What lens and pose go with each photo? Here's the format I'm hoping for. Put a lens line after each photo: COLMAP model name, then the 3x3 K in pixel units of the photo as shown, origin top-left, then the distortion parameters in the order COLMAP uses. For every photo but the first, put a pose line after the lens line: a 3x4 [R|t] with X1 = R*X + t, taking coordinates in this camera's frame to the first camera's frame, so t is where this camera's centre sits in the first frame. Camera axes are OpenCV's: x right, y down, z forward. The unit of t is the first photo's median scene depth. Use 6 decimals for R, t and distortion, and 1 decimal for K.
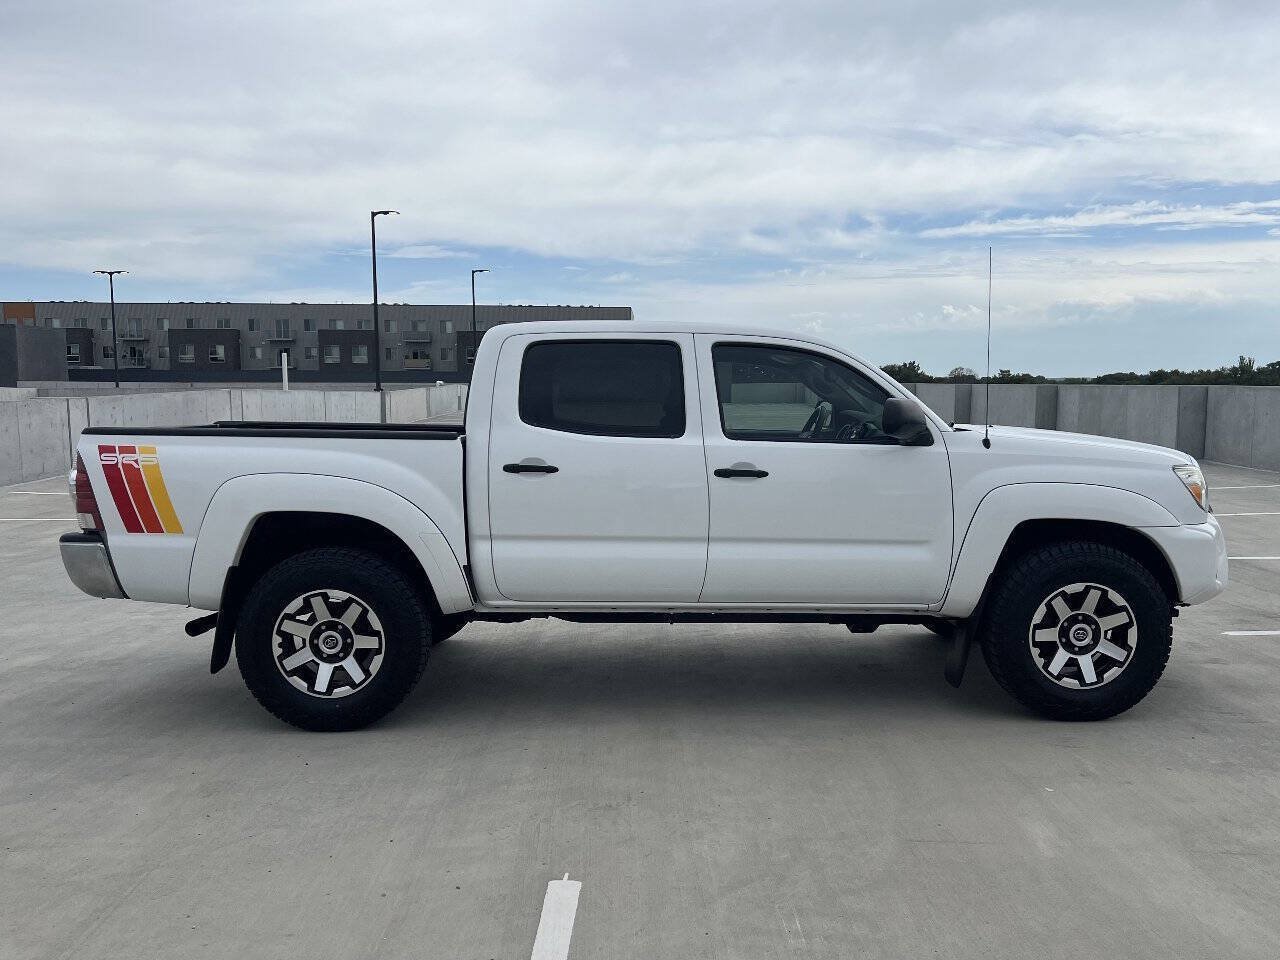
lens RADIAL K [[1138.0, 0, 665.9], [0, 1138.0, 496.7], [0, 0, 1]] dist [0.030297, -0.036628]
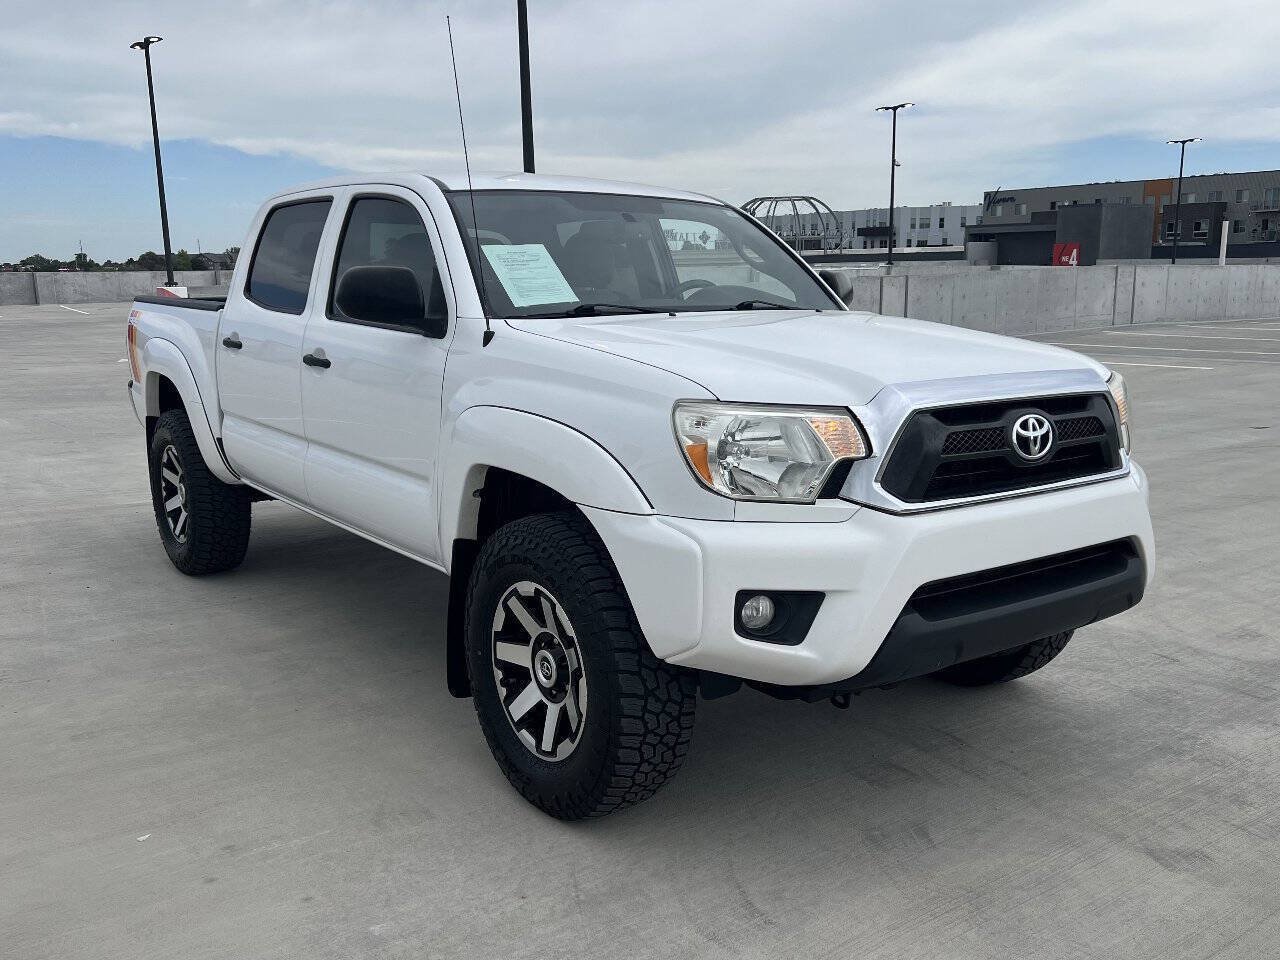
lens RADIAL K [[1177.0, 0, 657.3], [0, 1177.0, 476.1], [0, 0, 1]] dist [0.052684, 0.000000]
pose [[0.578398, 0.135867, -0.804360, 0.899532], [-0.071742, 0.990684, 0.115751, -0.055158], [0.812594, -0.009244, 0.582757, 0.708065]]
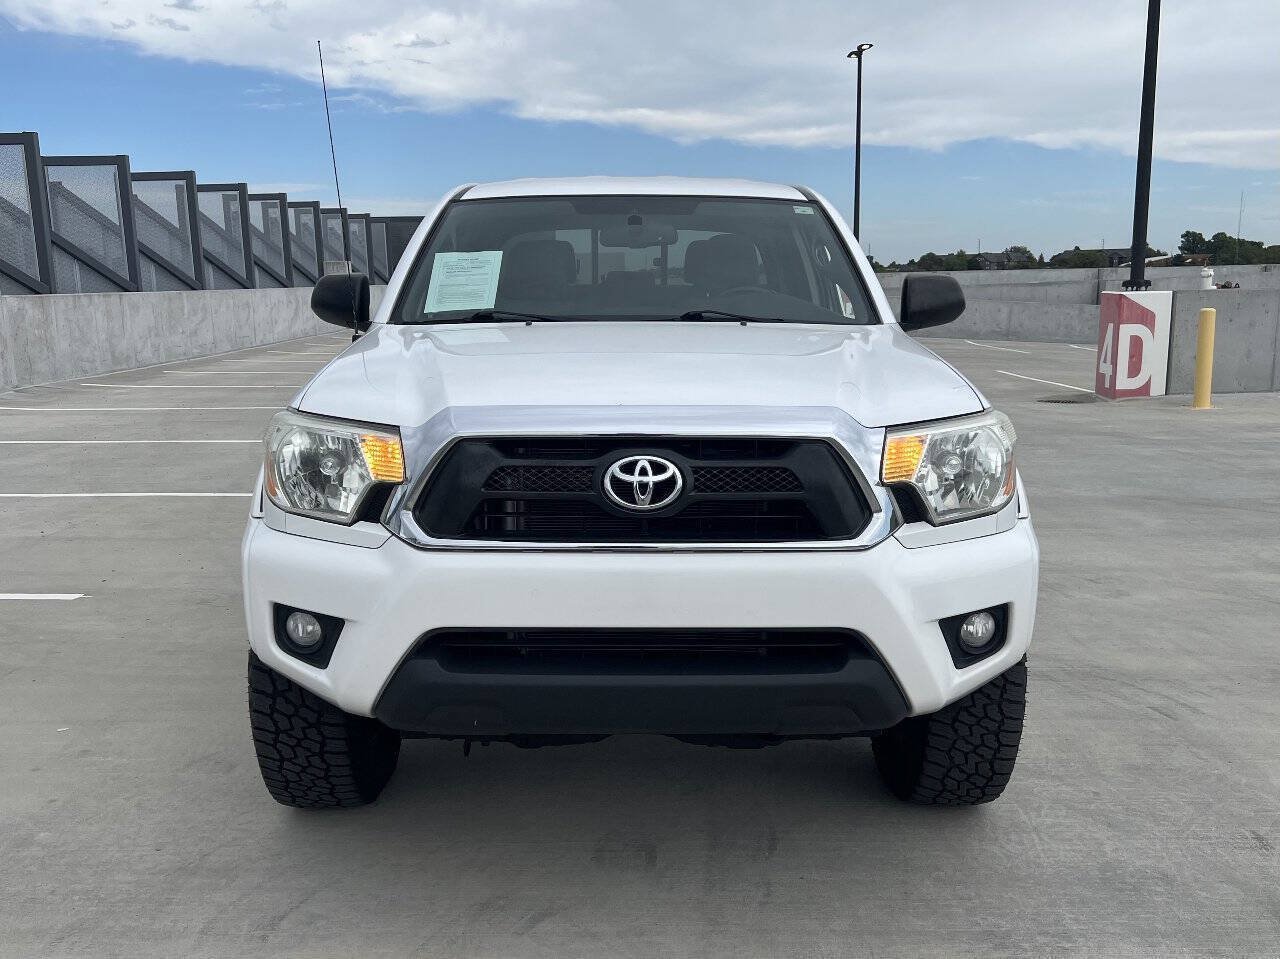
lens RADIAL K [[1236.9, 0, 636.2], [0, 1236.9, 491.6], [0, 0, 1]] dist [0.043678, 0.000000]
pose [[-0.023298, 0.172005, -0.984821, 1.034288], [-0.090715, 0.980660, 0.173424, -0.104376], [0.995604, 0.093379, -0.007244, 1.202910]]
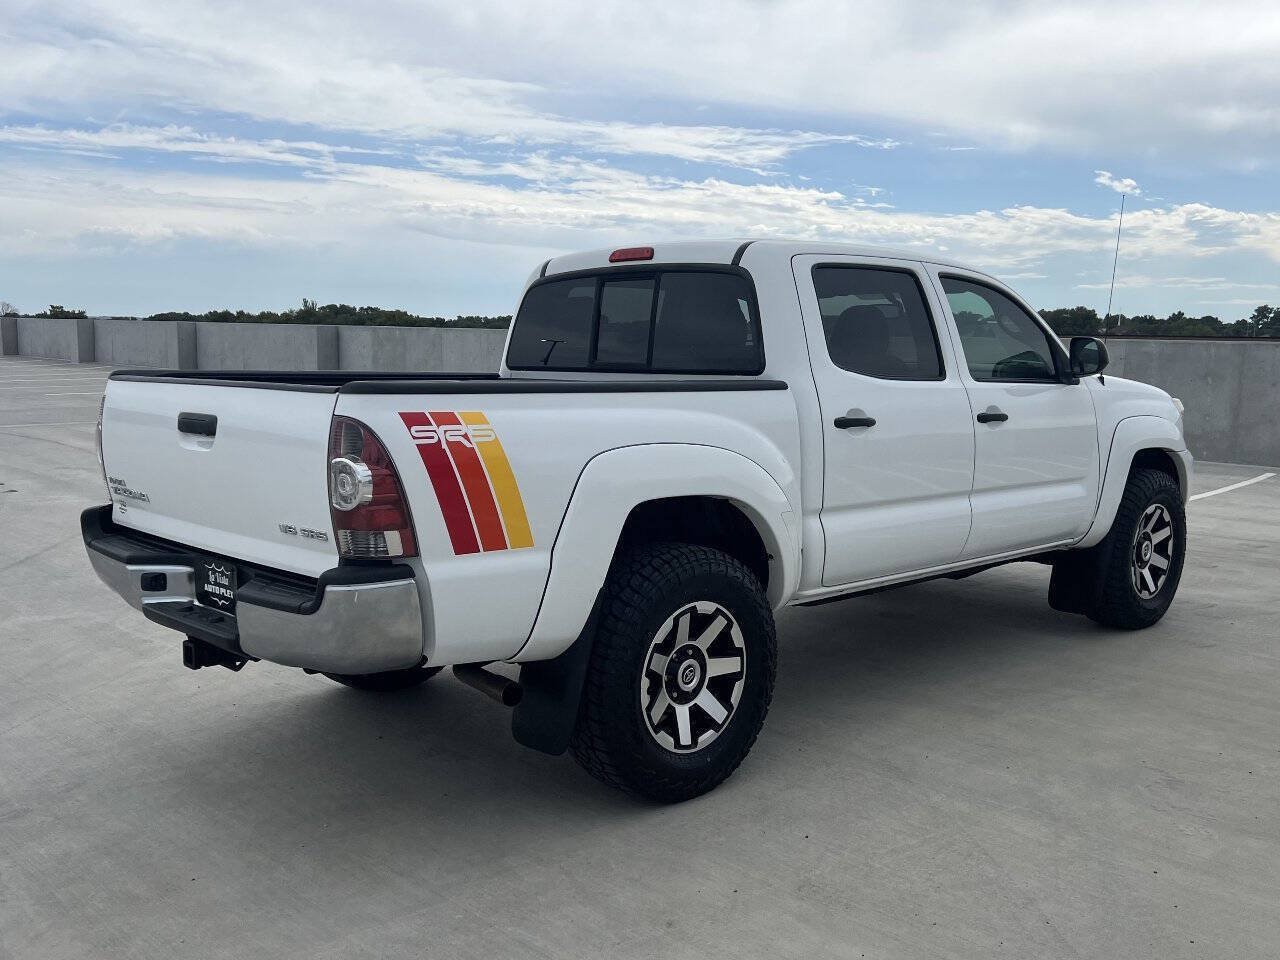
lens RADIAL K [[1236.9, 0, 646.6], [0, 1236.9, 483.9], [0, 0, 1]] dist [0.043678, 0.000000]
pose [[0.731588, -0.074653, 0.677648, -0.835827], [0.055217, 0.997209, 0.050244, -0.033562], [-0.679507, 0.000660, 0.733668, 0.446573]]
